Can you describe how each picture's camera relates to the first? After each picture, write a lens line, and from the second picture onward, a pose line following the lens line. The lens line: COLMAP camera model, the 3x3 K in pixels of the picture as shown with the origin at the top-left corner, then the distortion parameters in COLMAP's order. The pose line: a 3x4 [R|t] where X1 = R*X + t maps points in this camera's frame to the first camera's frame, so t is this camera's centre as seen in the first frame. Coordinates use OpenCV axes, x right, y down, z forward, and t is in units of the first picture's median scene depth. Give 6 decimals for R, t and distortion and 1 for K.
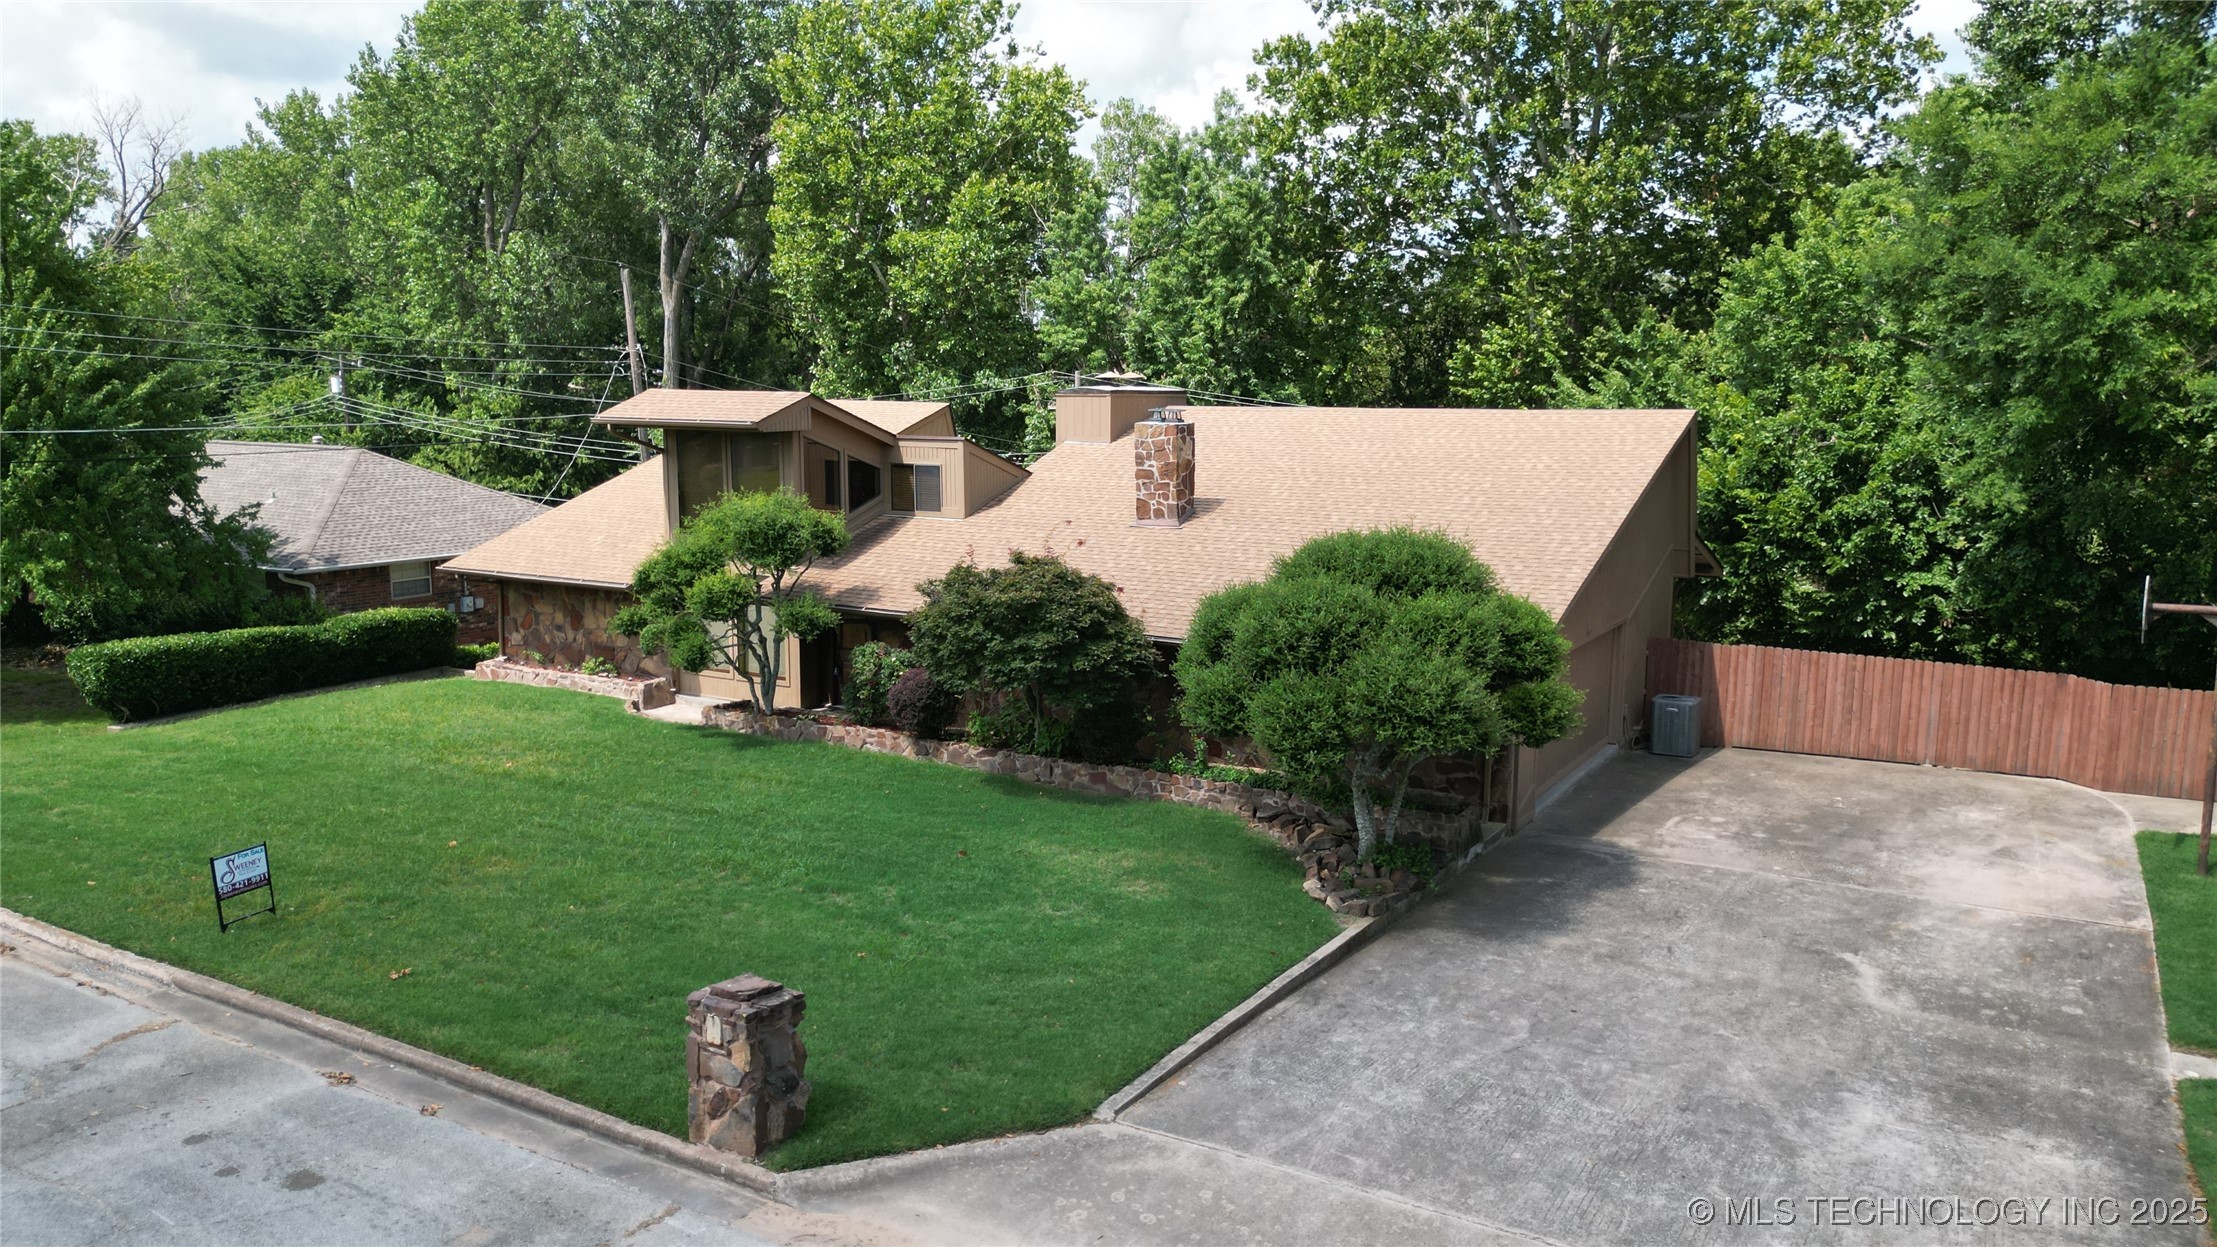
lens RADIAL K [[1550.3, 0, 1110.6], [0, 1550.3, 614.2], [0, 0, 1]] dist [0.097738, -0.107055]
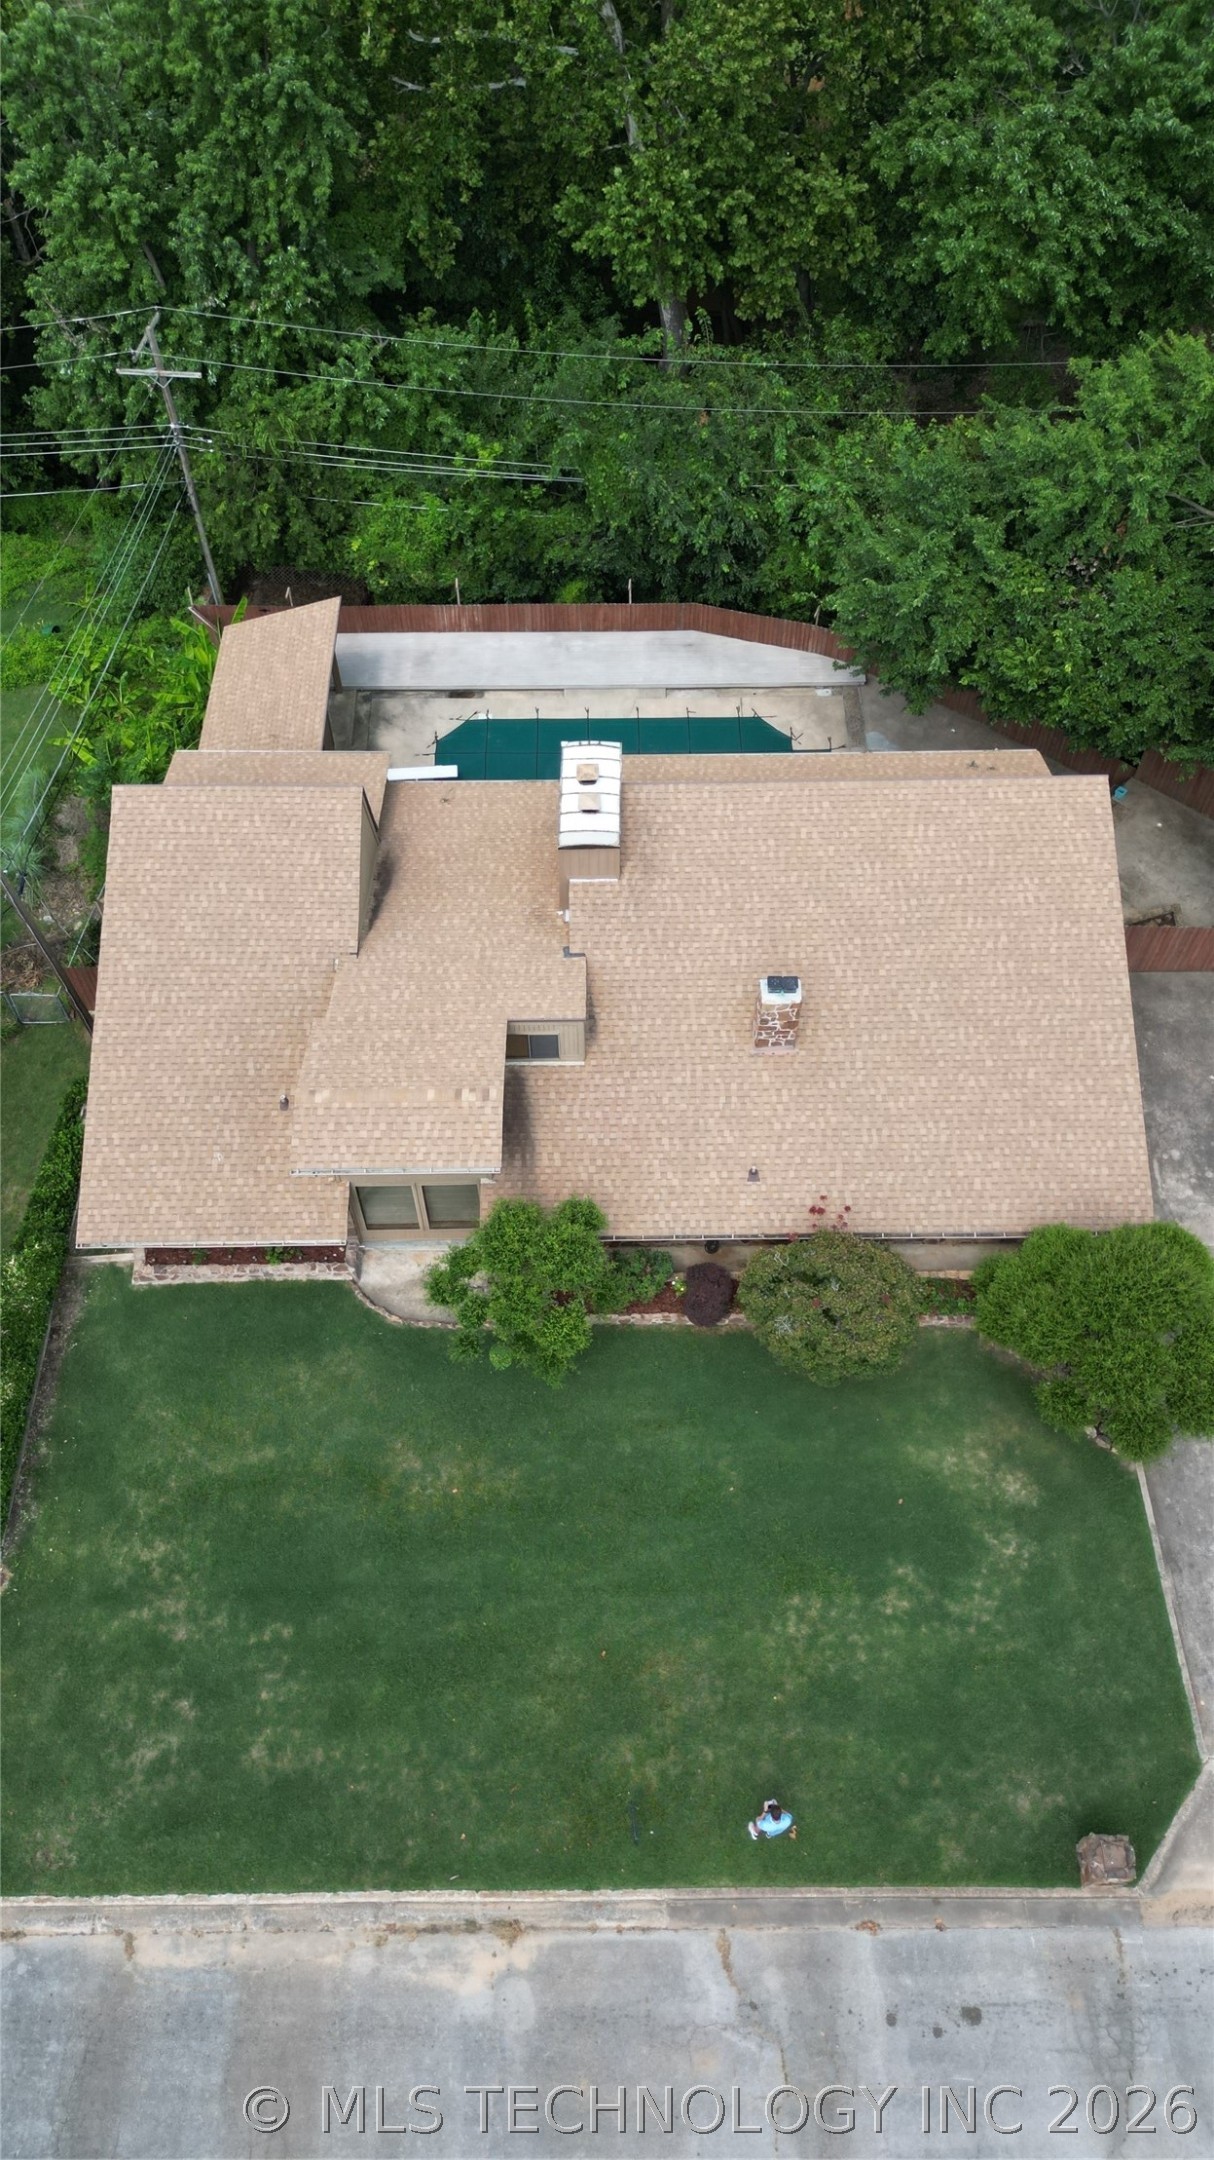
lens RADIAL K [[1507.1, 0, 607.0], [0, 1507.1, 1080.0], [0, 0, 1]] dist [0.125295, -0.165390]
pose [[0.849432, -0.440961, 0.289859, -0.409167], [0.081816, 0.652699, 0.753187, -0.888148], [-0.521317, -0.616066, 0.590501, 0.330903]]
